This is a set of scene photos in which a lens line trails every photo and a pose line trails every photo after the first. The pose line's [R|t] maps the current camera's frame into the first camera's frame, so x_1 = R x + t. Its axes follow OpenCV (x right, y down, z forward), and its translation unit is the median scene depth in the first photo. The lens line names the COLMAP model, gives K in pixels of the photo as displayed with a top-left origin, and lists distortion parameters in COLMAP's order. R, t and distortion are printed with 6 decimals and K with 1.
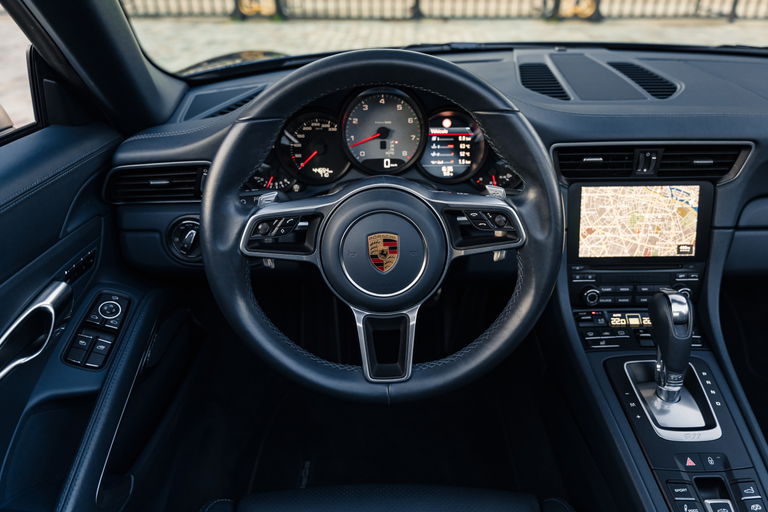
lens RADIAL K [[574.2, 0, 386.5], [0, 574.2, 253.9], [0, 0, 1]] dist [0.006402, 0.001989]
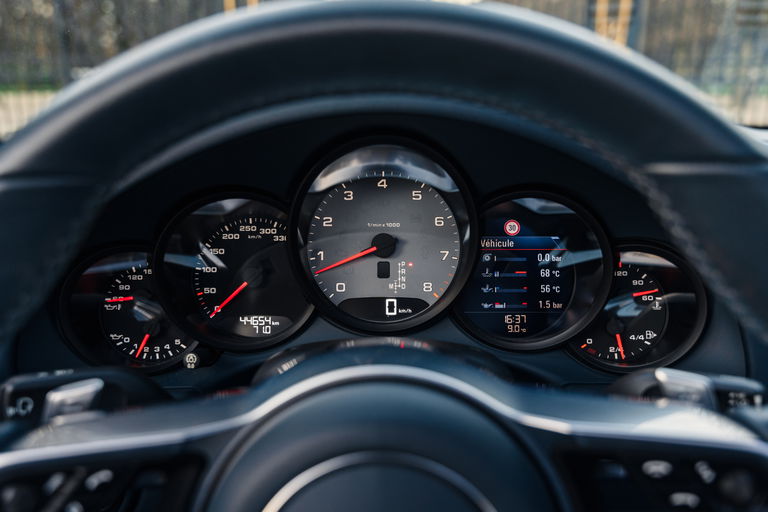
lens RADIAL K [[628.2, 0, 382.8], [0, 628.2, 255.8], [0, 0, 1]] dist [-0.003893, -0.001927]
pose [[0.999935, 0.004758, -0.010364, -0.001048], [-0.007009, 0.973303, -0.229416, -0.079240], [0.008995, 0.229474, 0.973273, 0.481073]]
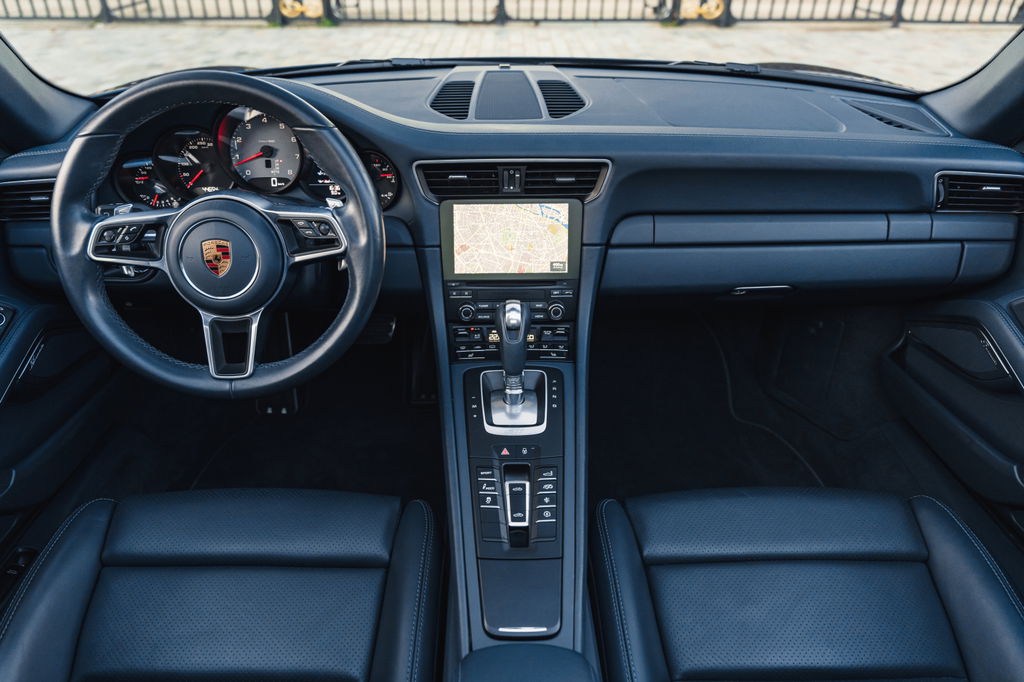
lens RADIAL K [[745.2, 0, 508.6], [0, 745.2, 361.5], [0, 0, 1]] dist [-0.001153, -0.001477]
pose [[0.999935, 0.003118, -0.010950, 0.439200], [-0.002634, 0.999031, 0.043931, 0.101985], [0.011076, -0.043899, 0.998975, -0.330472]]
